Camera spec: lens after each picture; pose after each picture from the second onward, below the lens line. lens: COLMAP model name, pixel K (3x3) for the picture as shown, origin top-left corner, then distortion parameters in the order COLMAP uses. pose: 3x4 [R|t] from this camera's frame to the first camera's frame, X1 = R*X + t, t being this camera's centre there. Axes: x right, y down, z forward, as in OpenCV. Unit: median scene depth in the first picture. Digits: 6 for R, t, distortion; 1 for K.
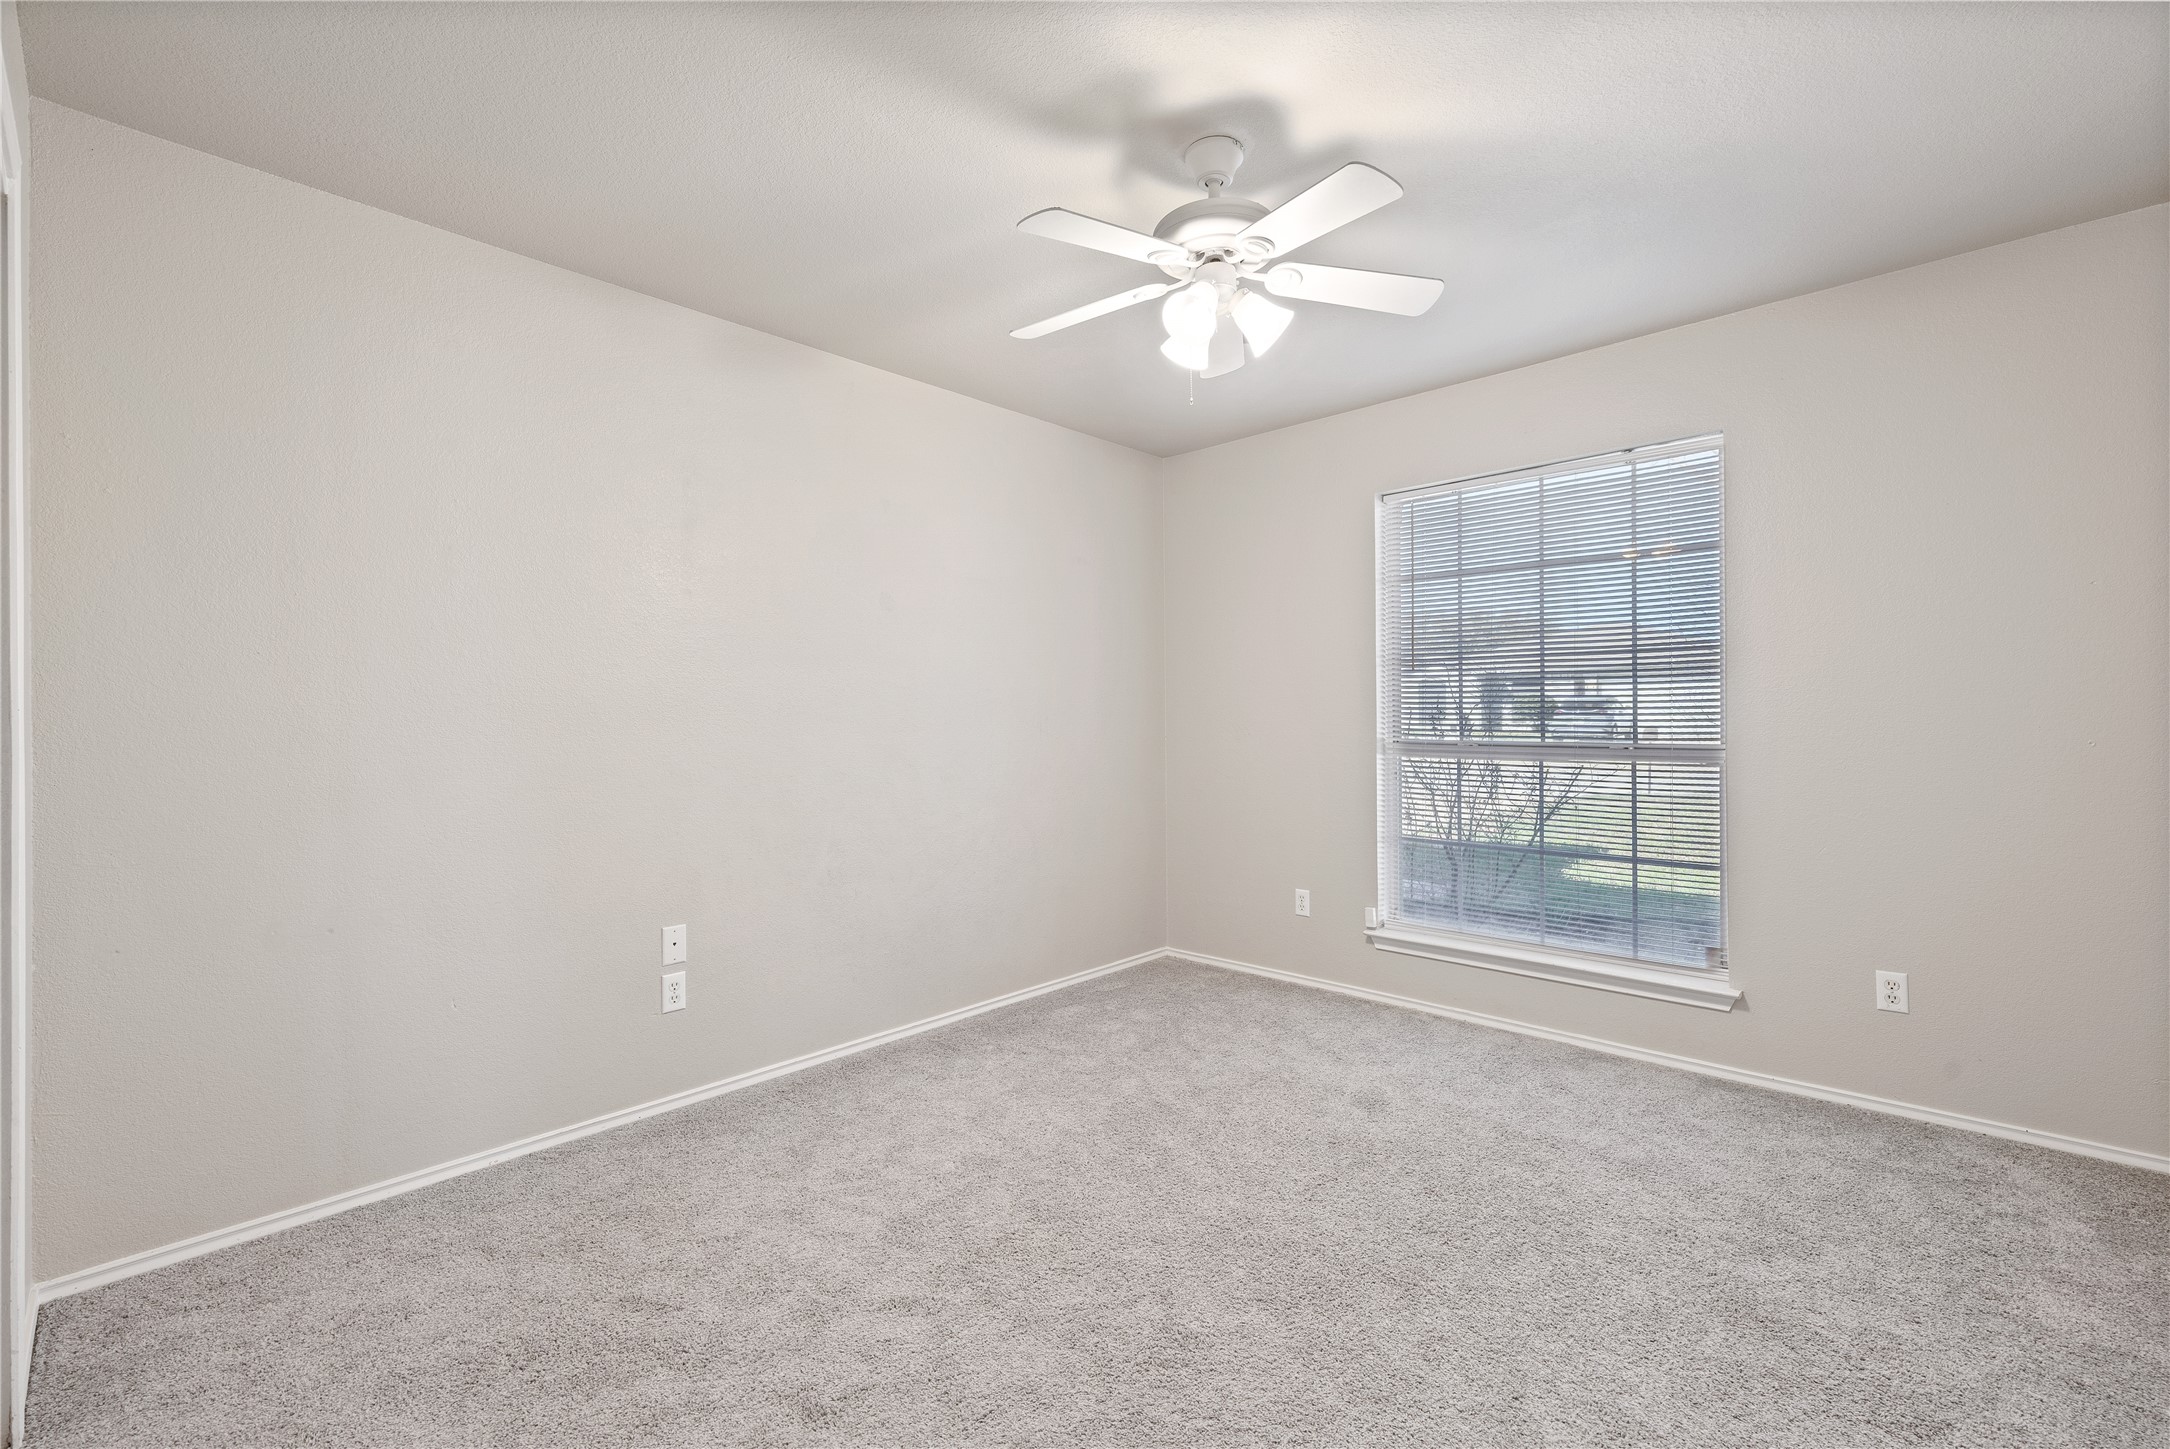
lens RADIAL K [[920.6, 0, 1074.5], [0, 920.6, 719.2], [0, 0, 1]] dist [-0.000703, -0.000162]
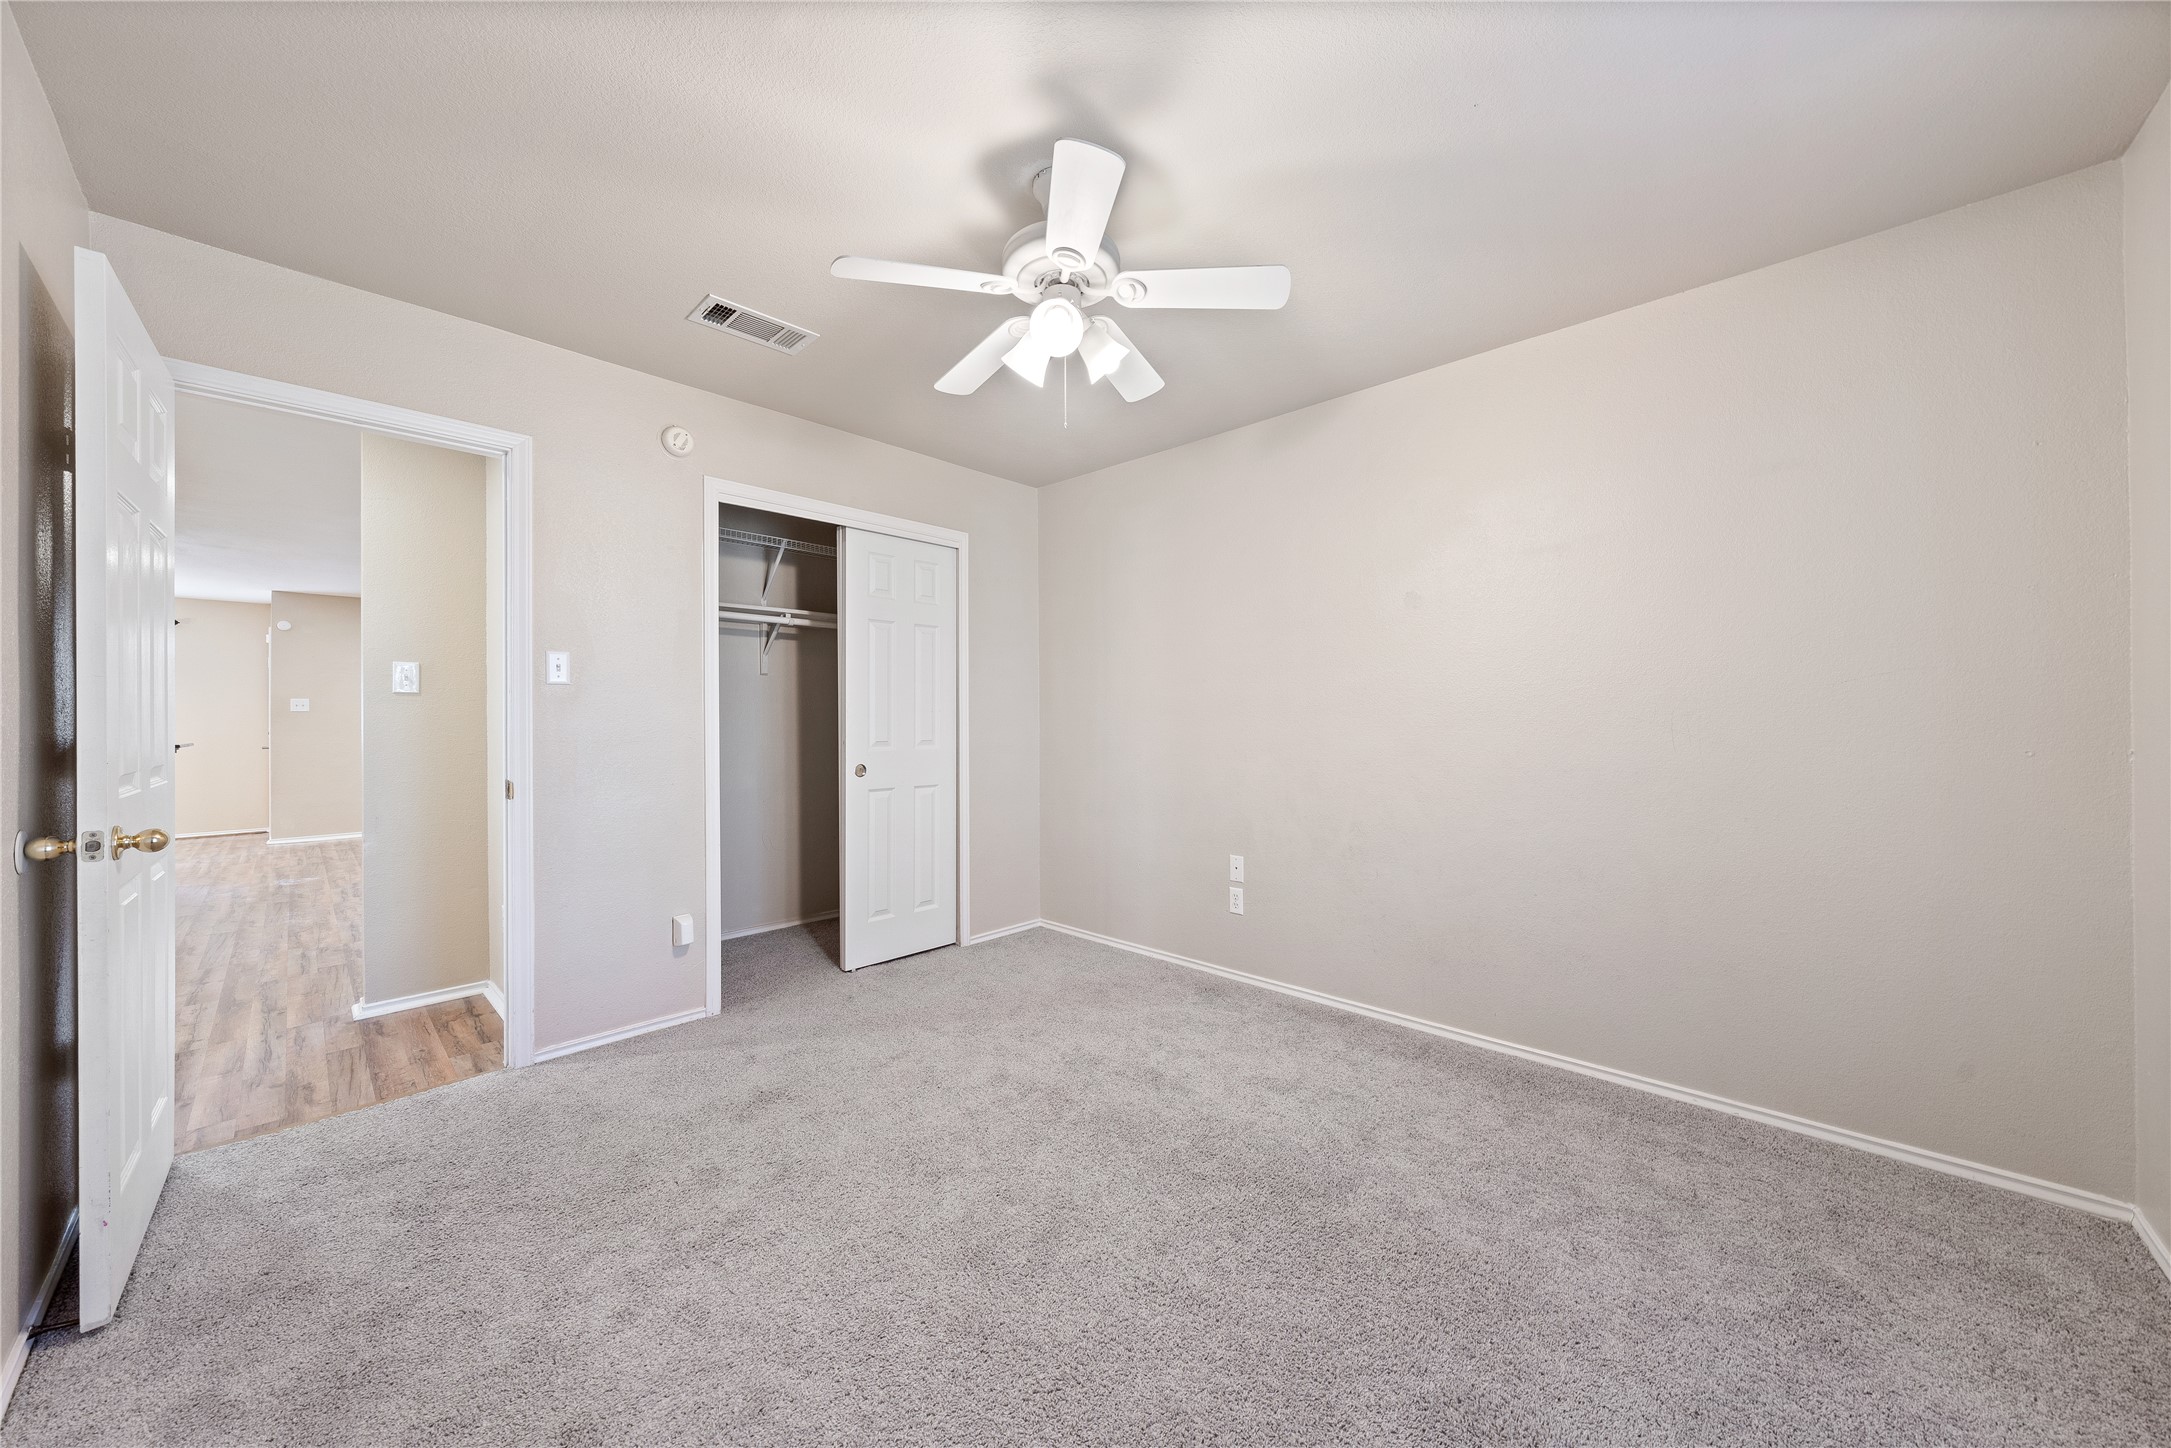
lens RADIAL K [[758.2, 0, 1089.3], [0, 758.2, 718.7], [0, 0, 1]] dist [-0.003702, 0.000379]
pose [[0.002675, 0.016001, -0.999868, 0.766583], [0.007080, 0.999847, 0.016019, -0.014917], [0.999971, -0.007122, 0.002561, 0.763903]]
